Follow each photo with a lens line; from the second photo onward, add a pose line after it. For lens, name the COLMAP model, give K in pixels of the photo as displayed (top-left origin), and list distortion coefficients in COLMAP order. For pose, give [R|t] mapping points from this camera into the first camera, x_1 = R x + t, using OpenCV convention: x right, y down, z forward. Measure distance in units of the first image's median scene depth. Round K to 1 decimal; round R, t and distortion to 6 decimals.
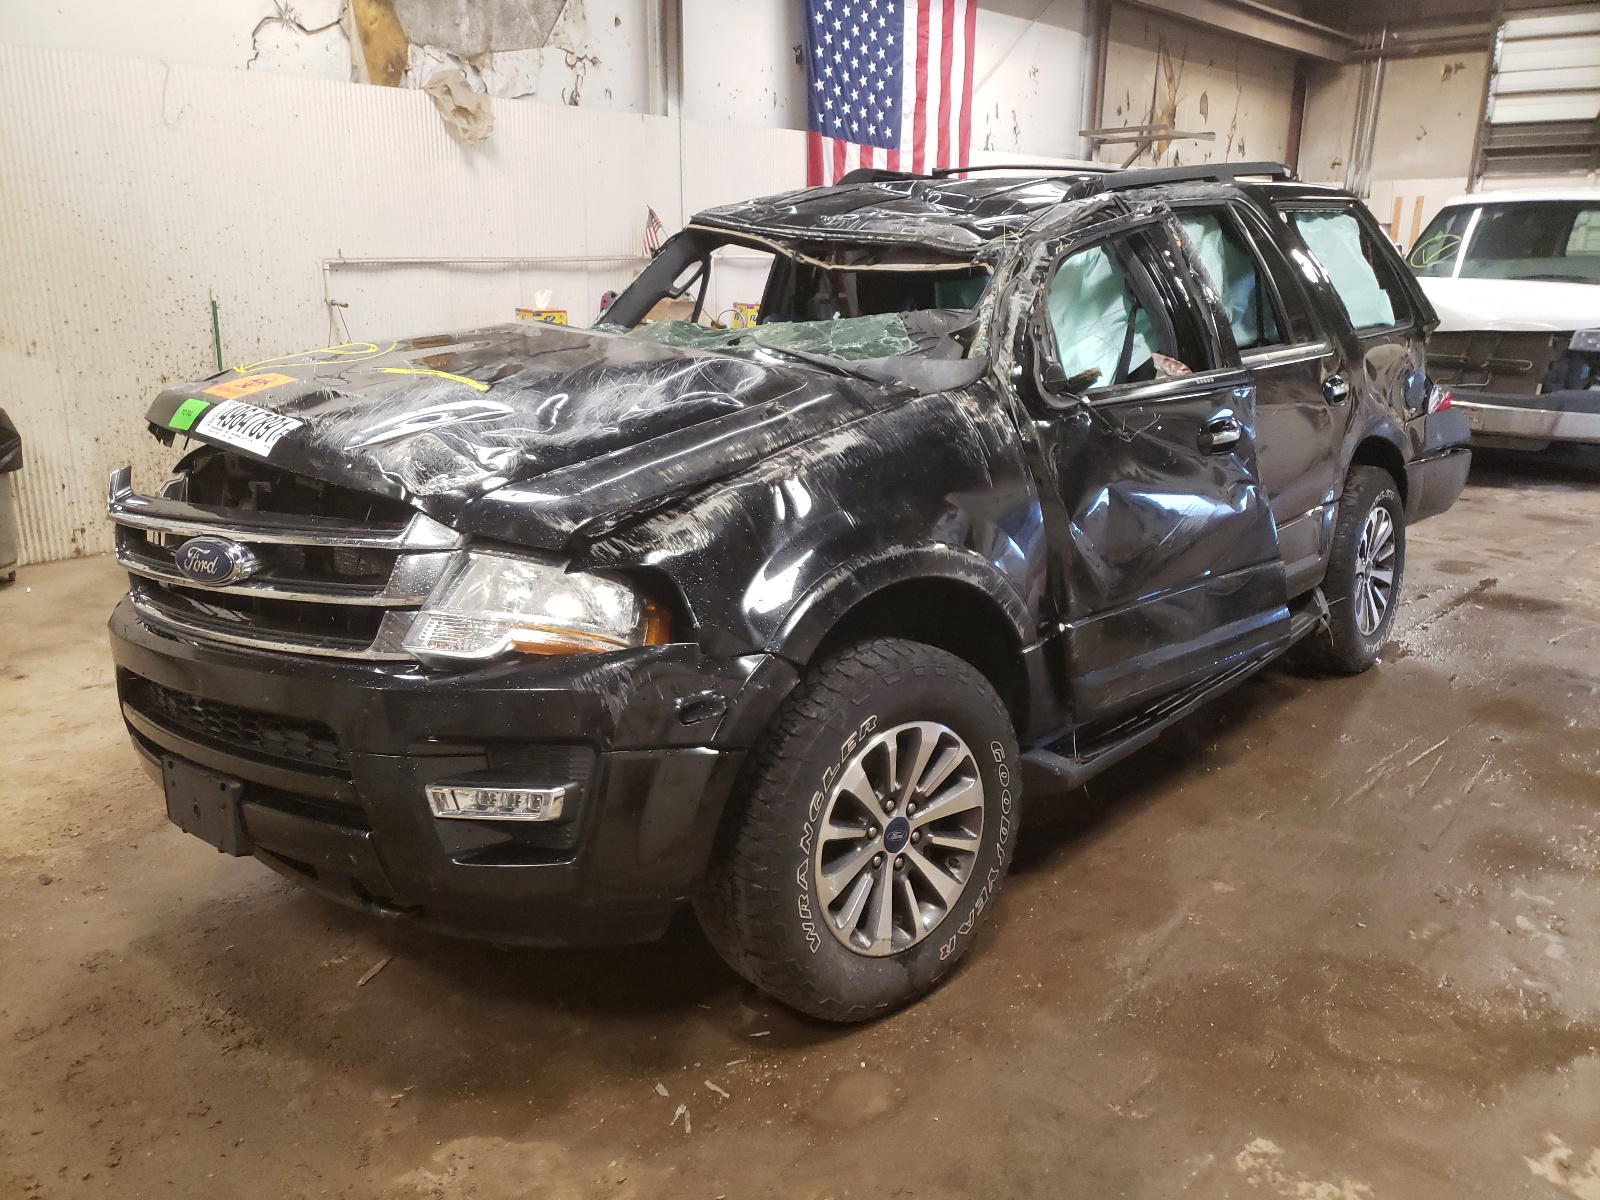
lens RADIAL K [[1252.6, 0, 784.0], [0, 1252.6, 598.8], [0, 0, 1]] dist [0.022871, -0.007308]
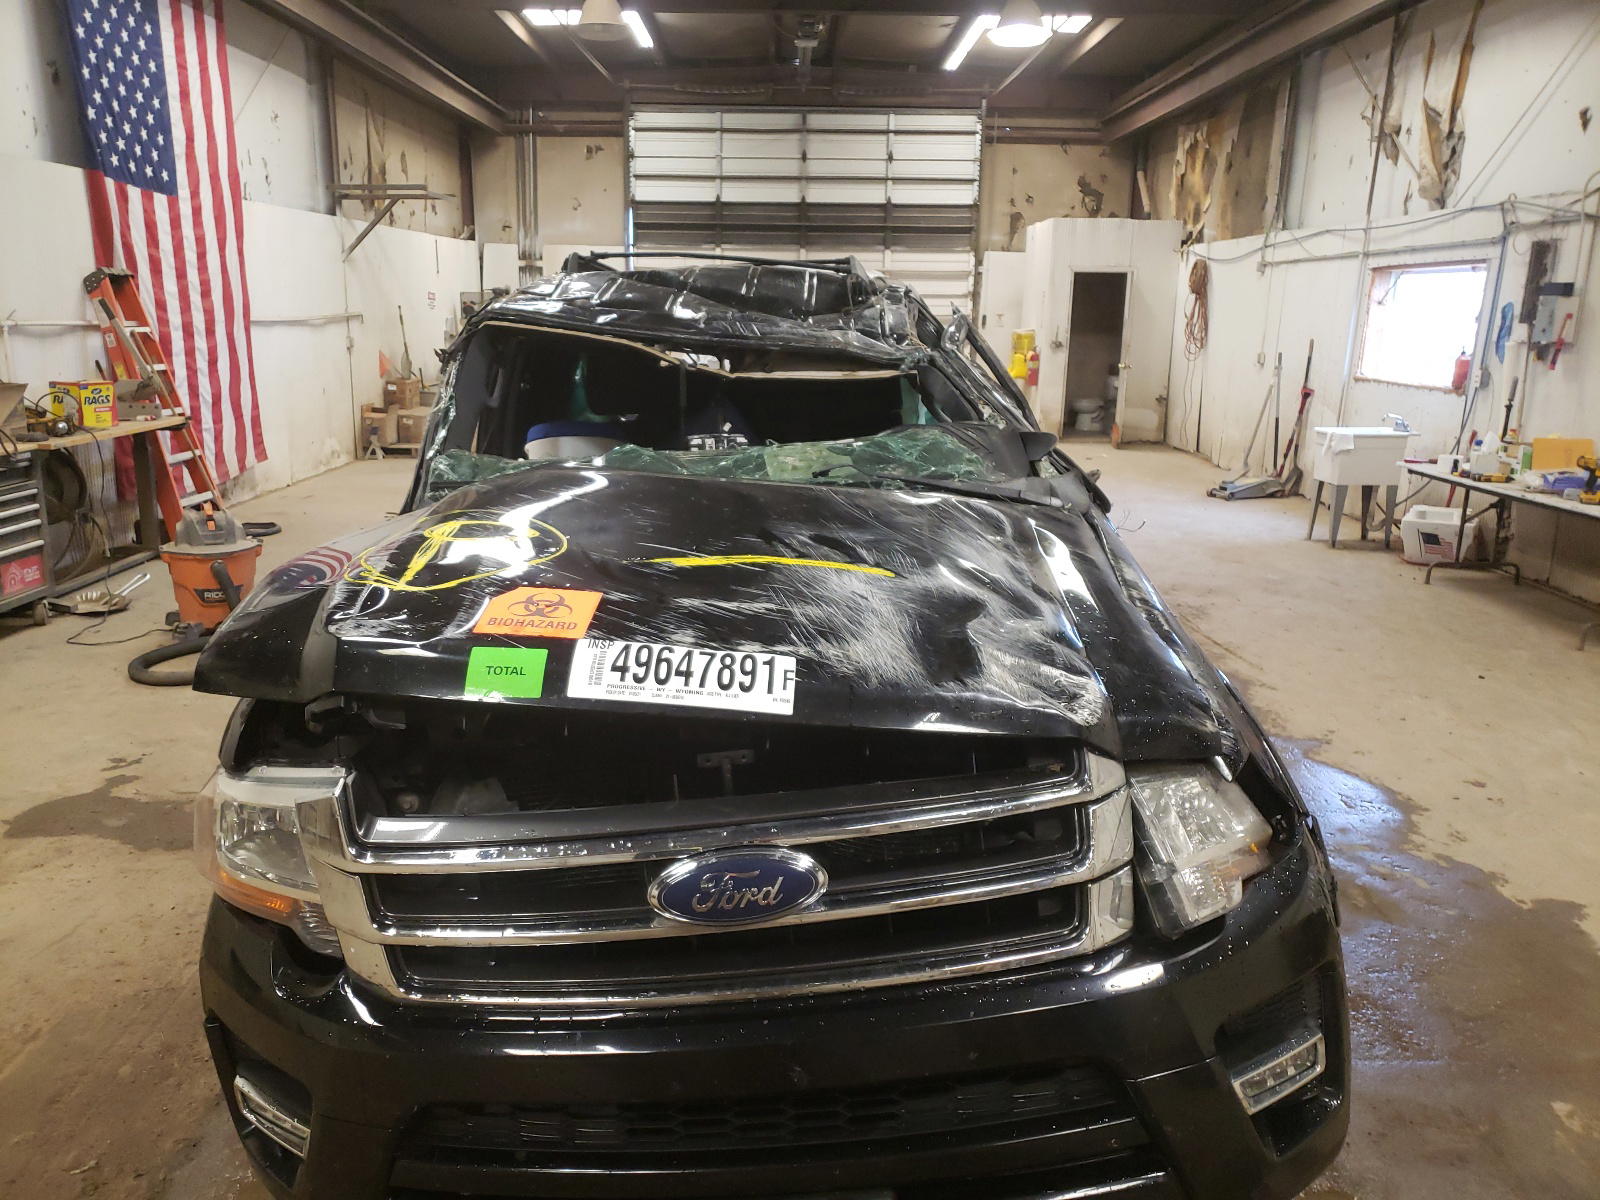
lens RADIAL K [[1252.6, 0, 784.0], [0, 1252.6, 598.8], [0, 0, 1]] dist [0.022871, -0.007308]
pose [[0.735407, -0.152343, 0.660279, -0.205623], [0.172723, 0.984358, 0.034740, -0.047907], [-0.655243, 0.088497, 0.750216, 0.115308]]
